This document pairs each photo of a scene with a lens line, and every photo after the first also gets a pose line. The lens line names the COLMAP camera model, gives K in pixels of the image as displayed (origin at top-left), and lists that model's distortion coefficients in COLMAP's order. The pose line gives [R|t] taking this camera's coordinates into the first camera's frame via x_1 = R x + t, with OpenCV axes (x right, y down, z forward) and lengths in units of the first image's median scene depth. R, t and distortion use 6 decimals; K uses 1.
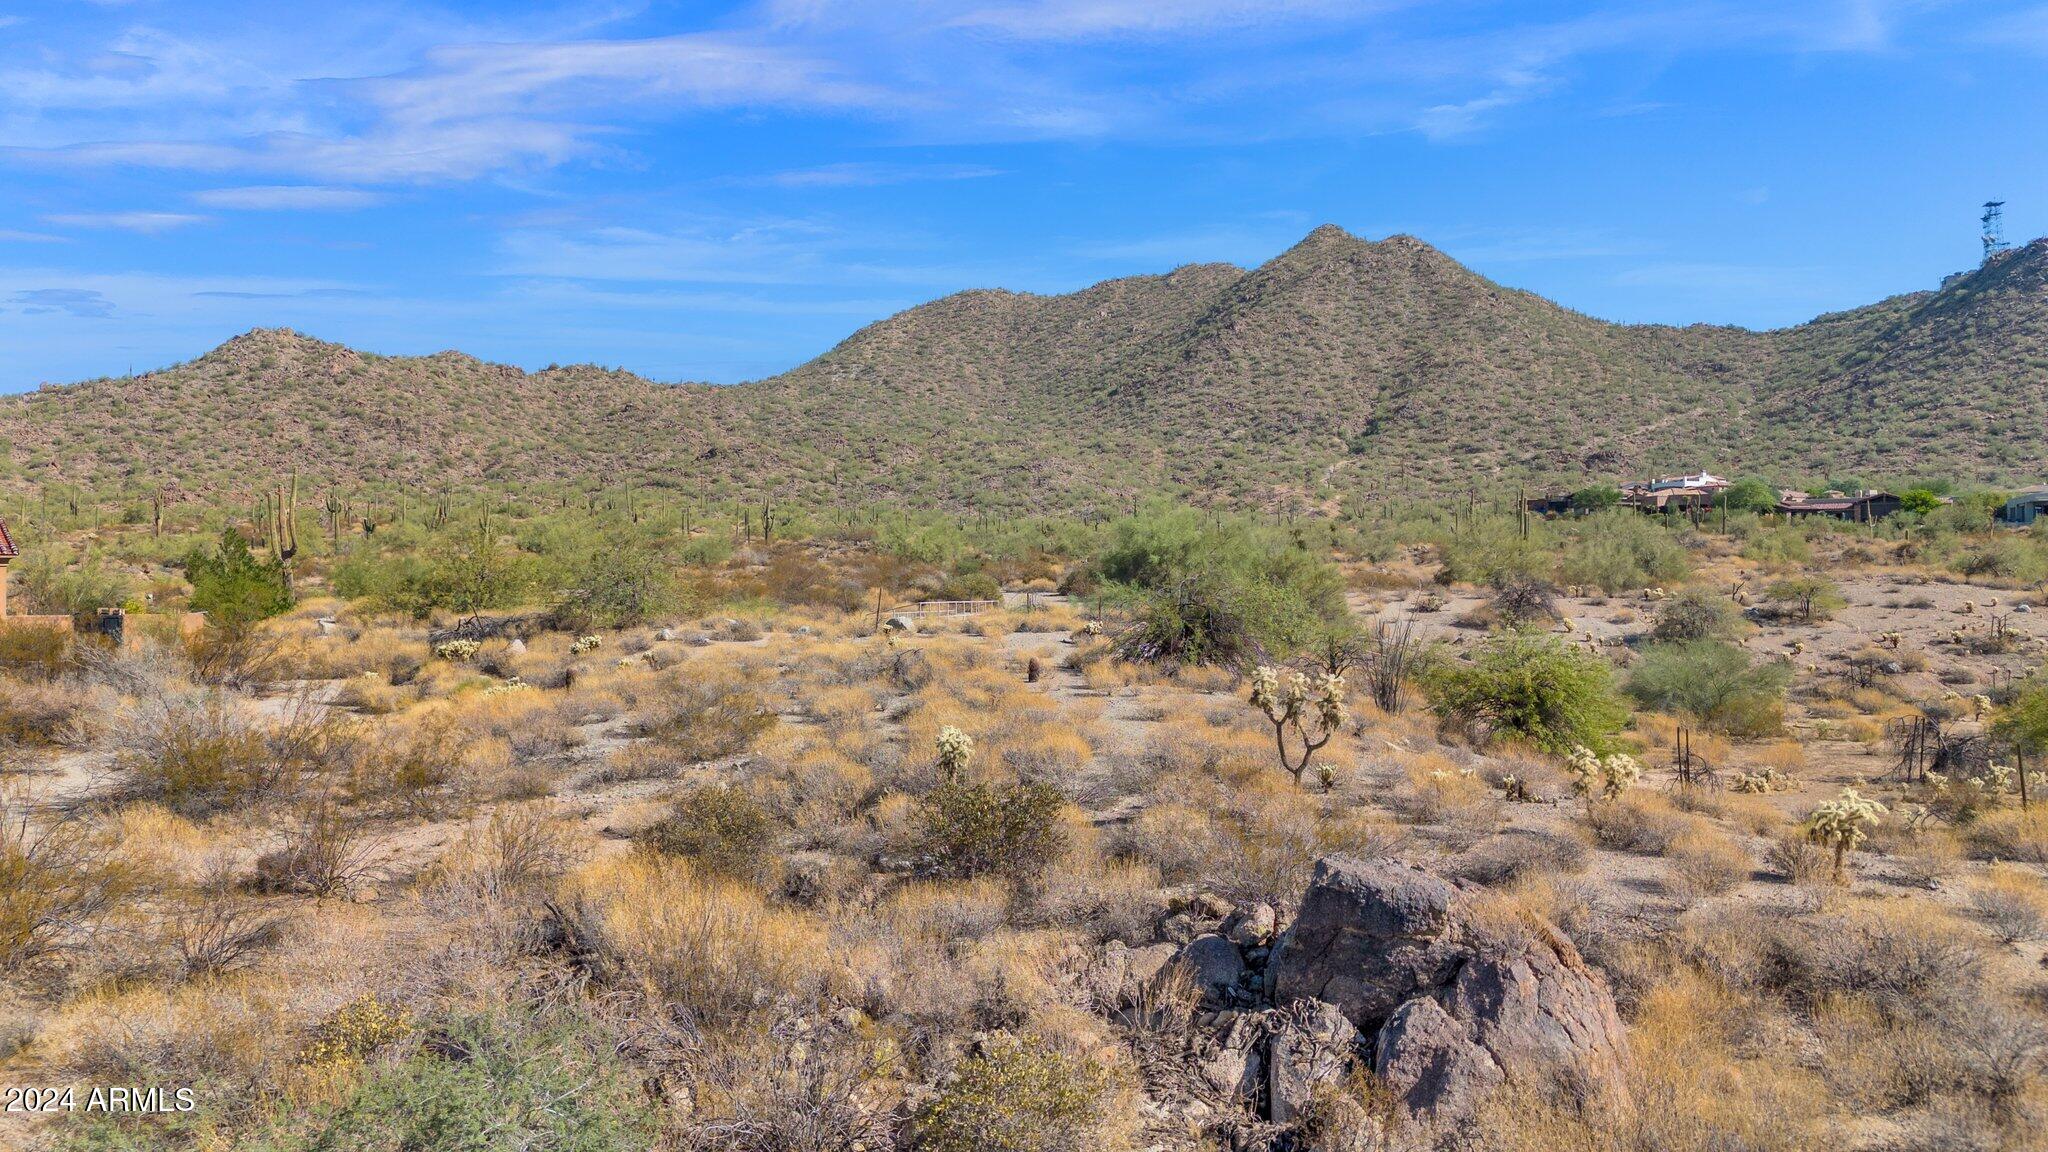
lens RADIAL K [[1519.0, 0, 1025.2], [0, 1519.0, 566.8], [0, 0, 1]] dist [0.088015, -0.076829]
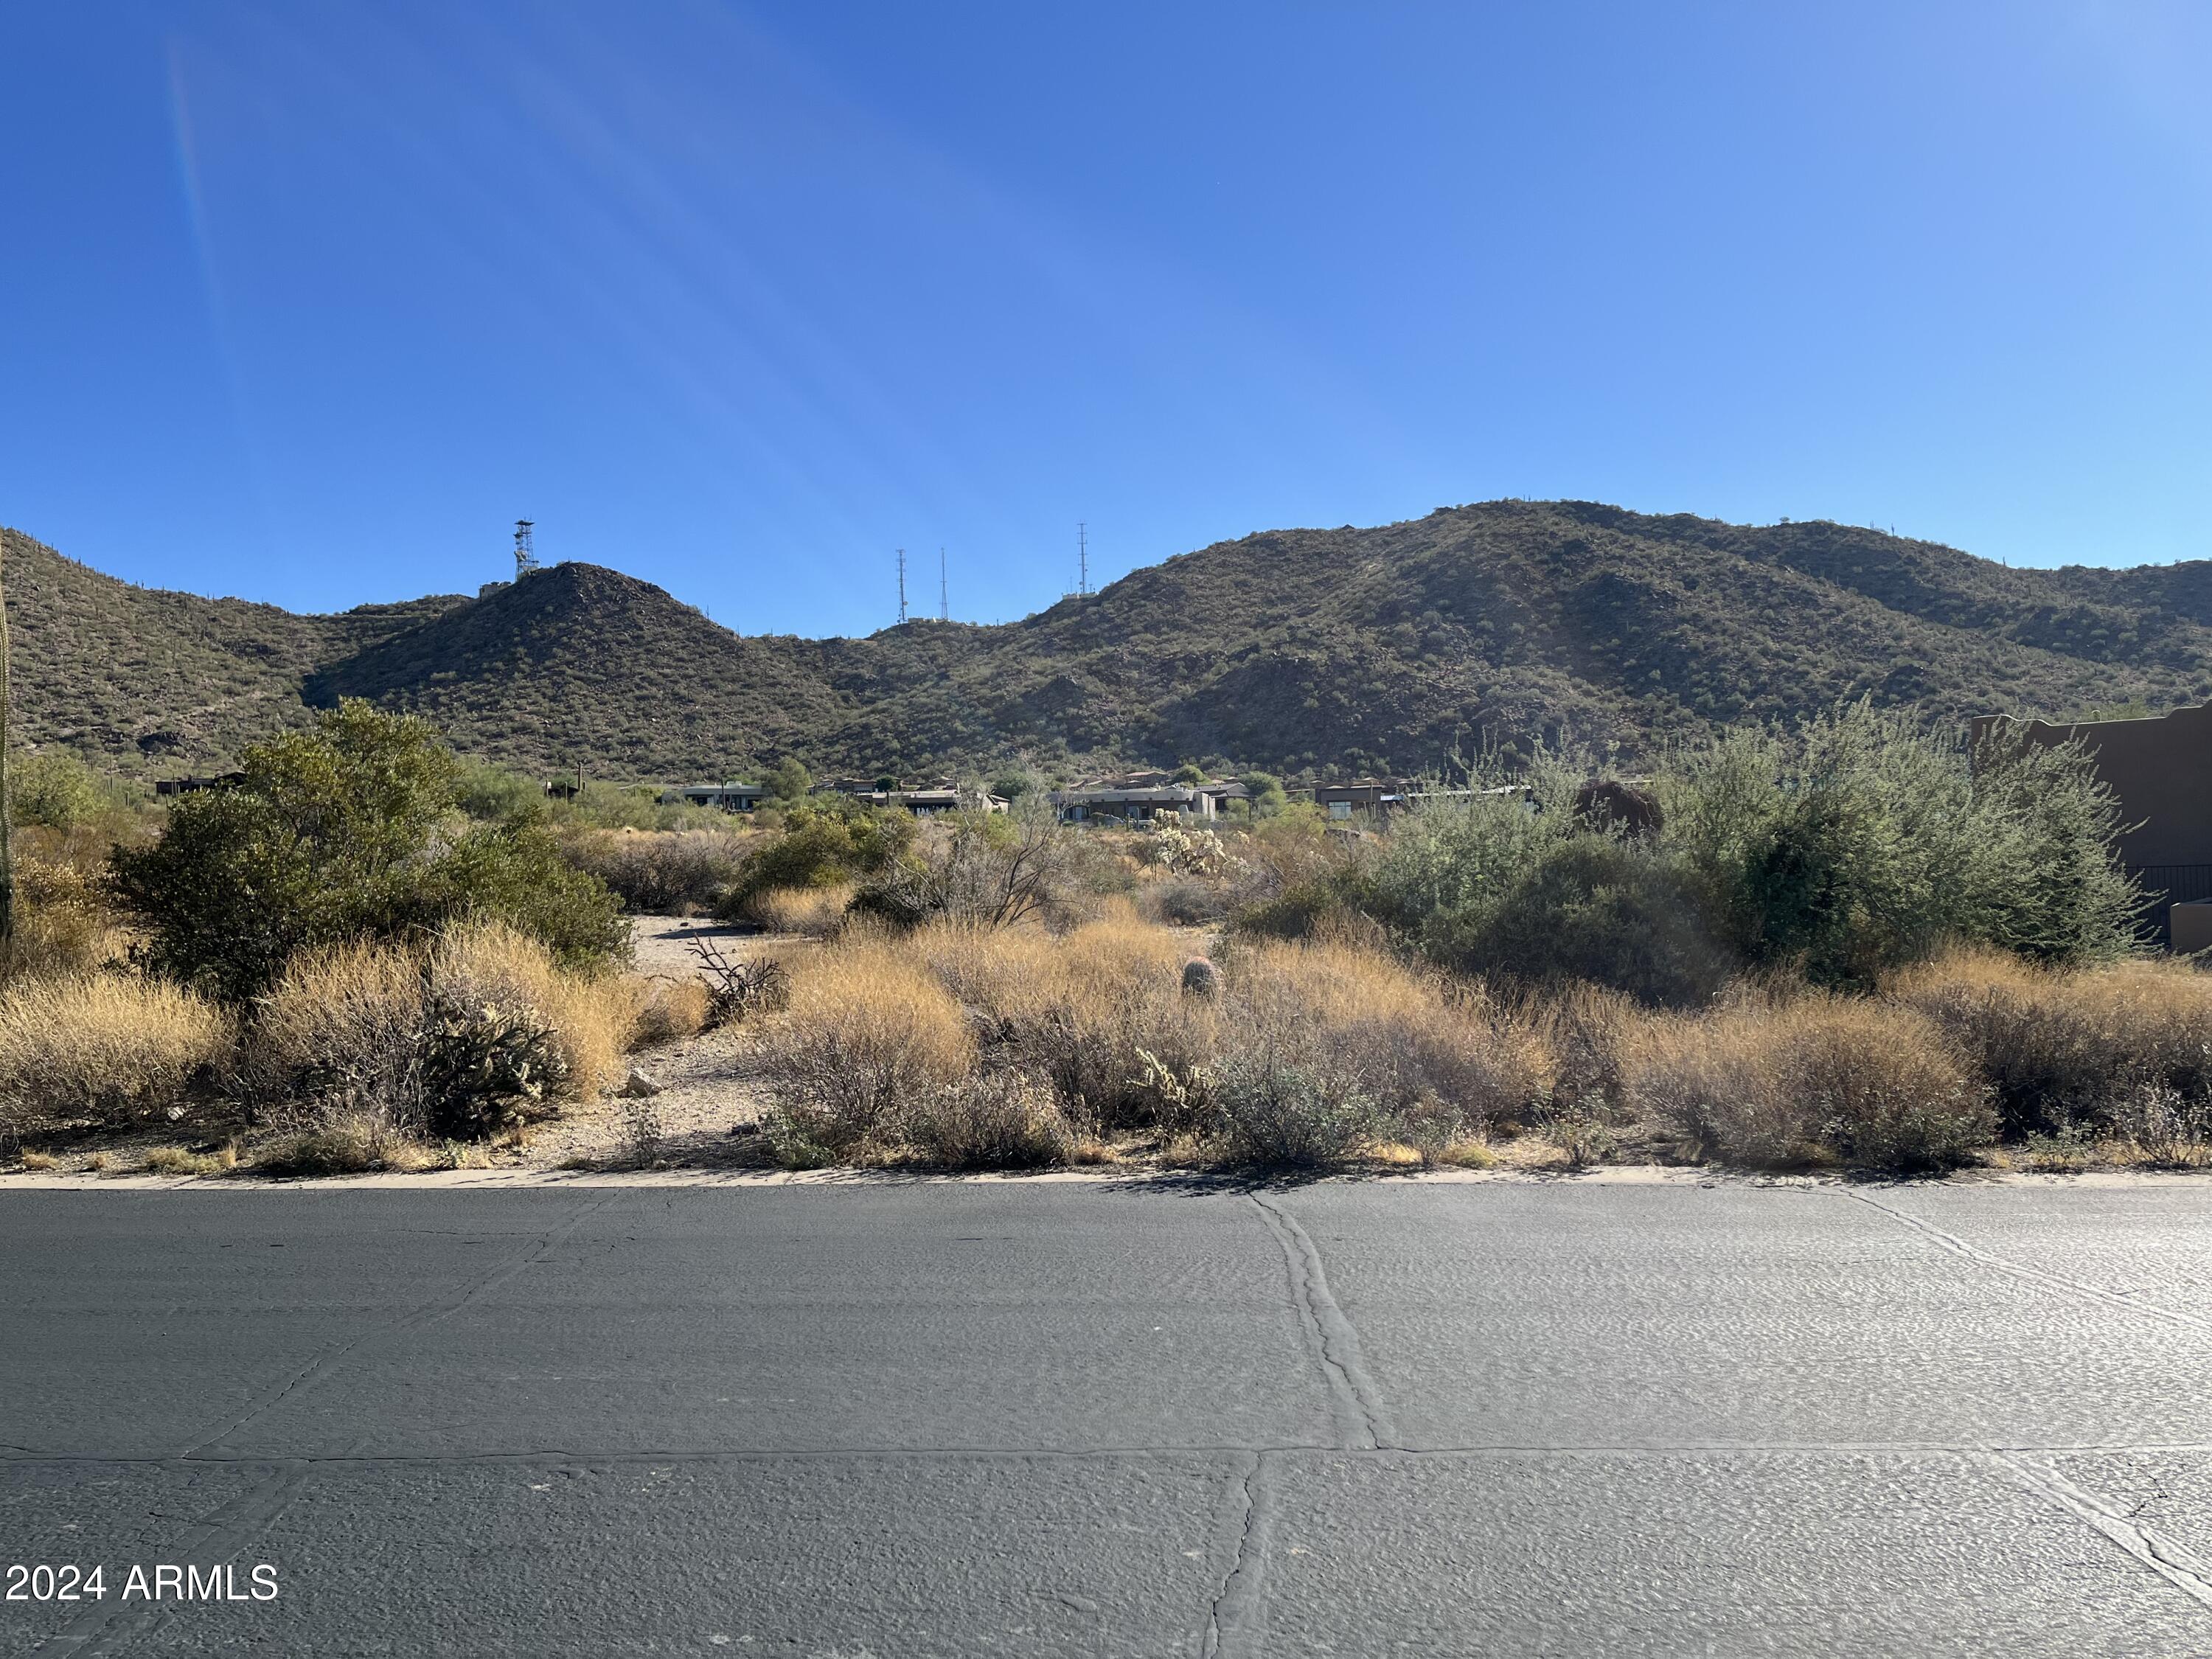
lens RADIAL K [[1686.1, 0, 1100.6], [0, 1686.1, 845.3], [0, 0, 1]] dist [0.085950, -0.097089]
pose [[0.605689, 0.002971, 0.795696, -0.072410], [0.009547, 0.999894, -0.011001, 0.005420], [-0.795644, 0.014260, 0.605597, -0.024381]]
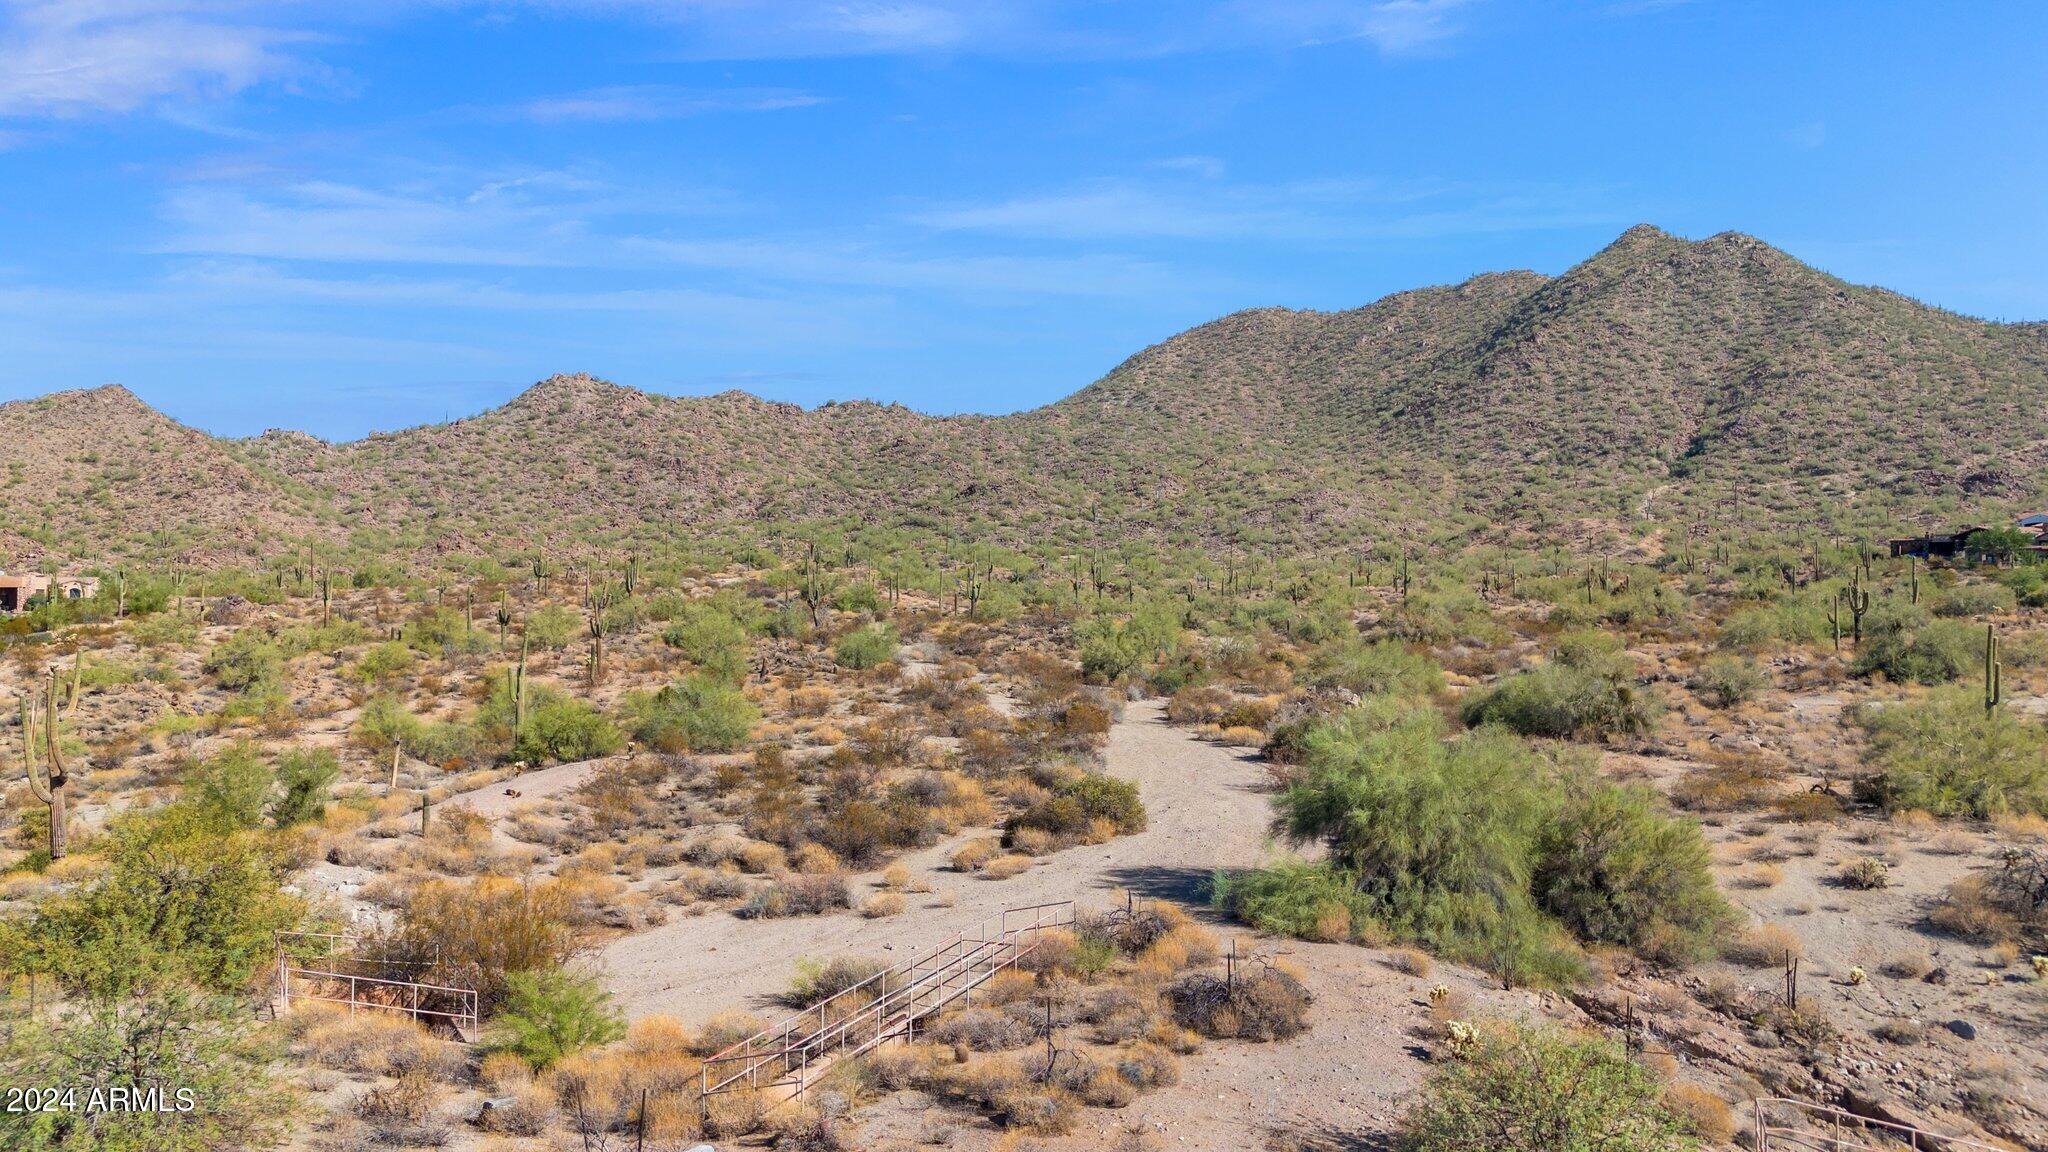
lens RADIAL K [[1519.0, 0, 1027.3], [0, 1519.0, 560.8], [0, 0, 1]] dist [0.088015, -0.076829]
pose [[0.982893, -0.004387, -0.184123, 0.006590], [0.001210, 0.999848, -0.017367, -0.009051], [0.184171, 0.016848, 0.982750, 0.038810]]
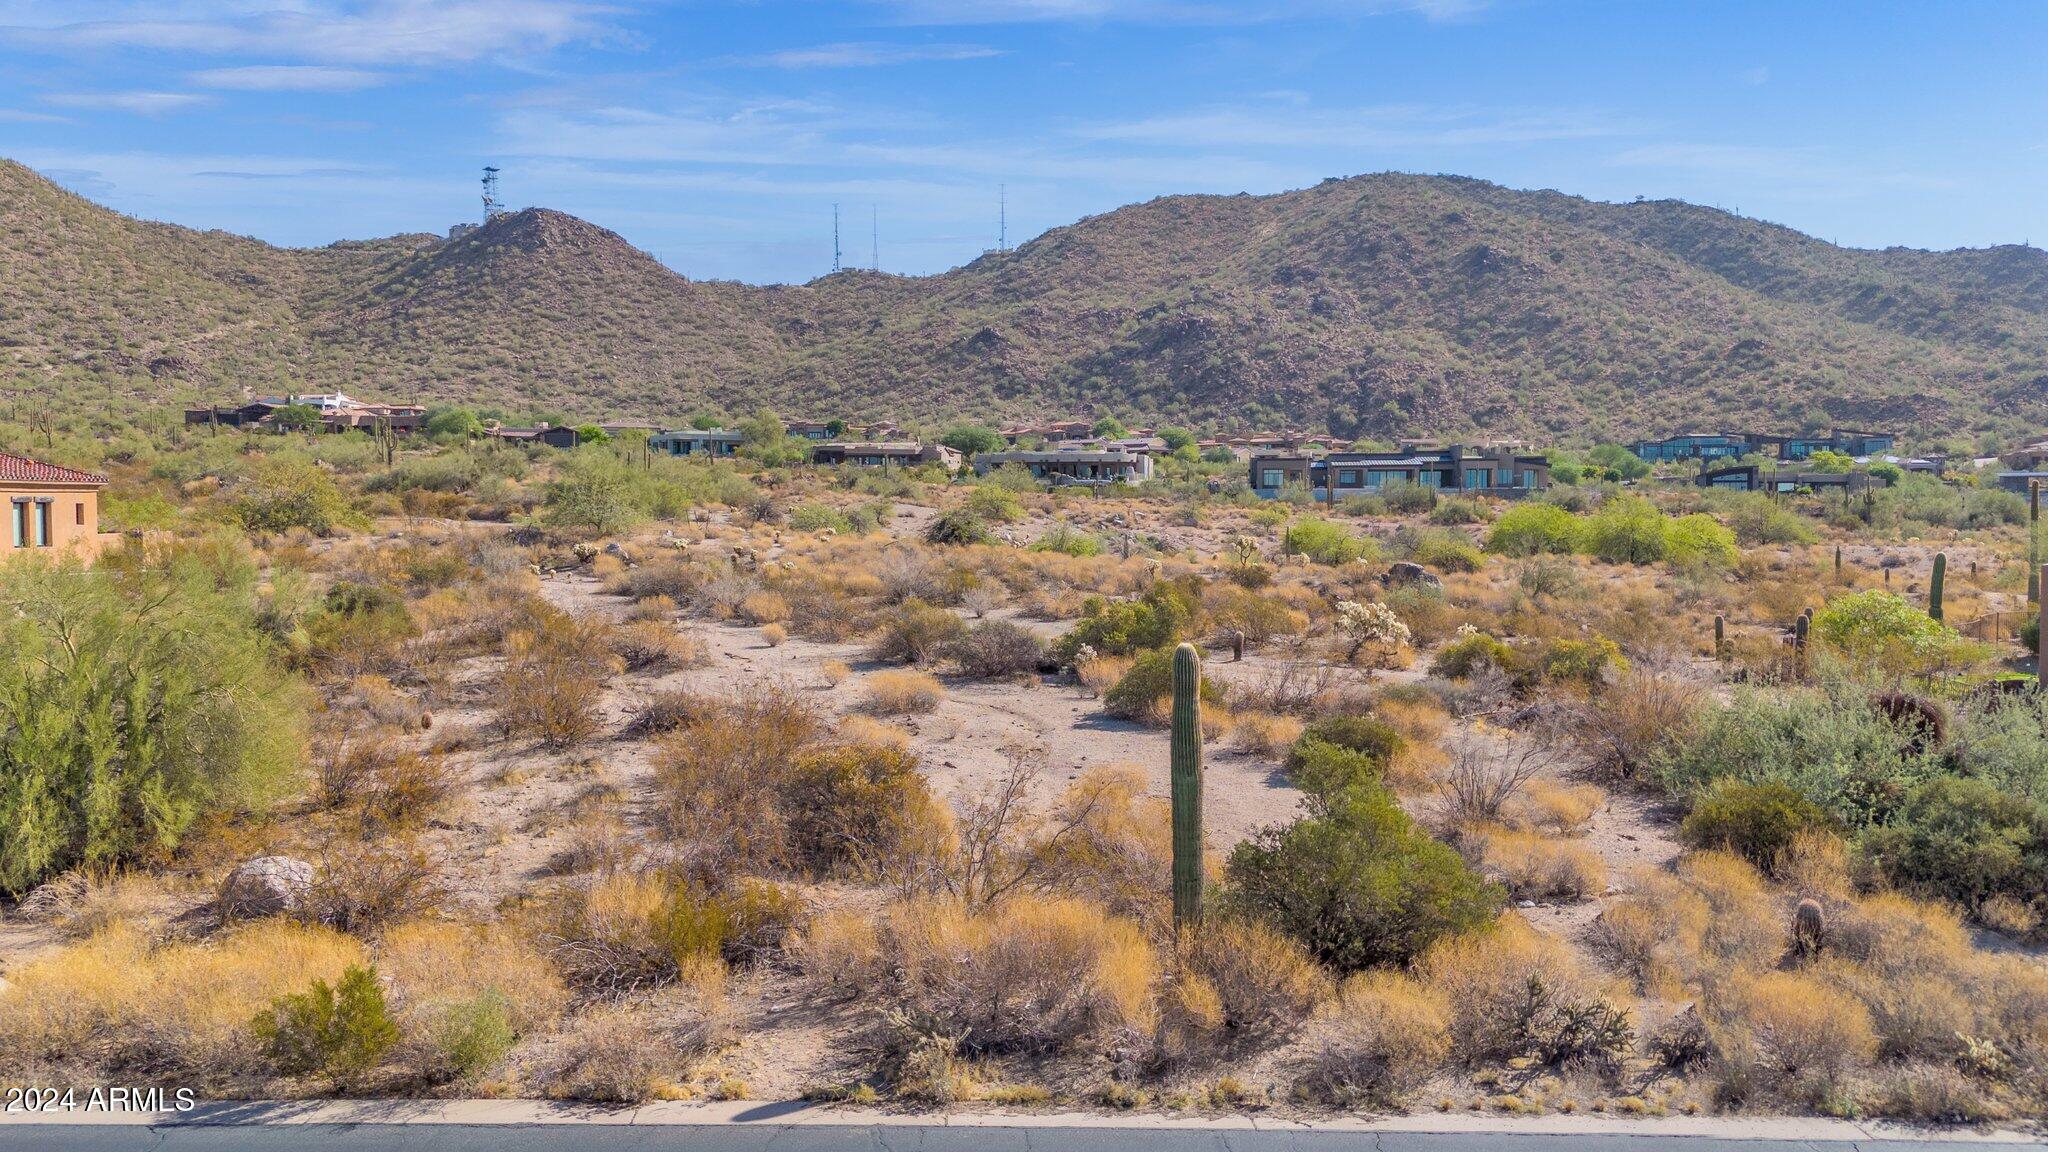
lens RADIAL K [[1519.0, 0, 1018.8], [0, 1519.0, 587.0], [0, 0, 1]] dist [0.088015, -0.076829]
pose [[0.594185, -0.042828, 0.803188, -0.085912], [-0.014623, 0.997841, 0.064025, -0.000260], [-0.804196, -0.049788, 0.592276, -0.018824]]
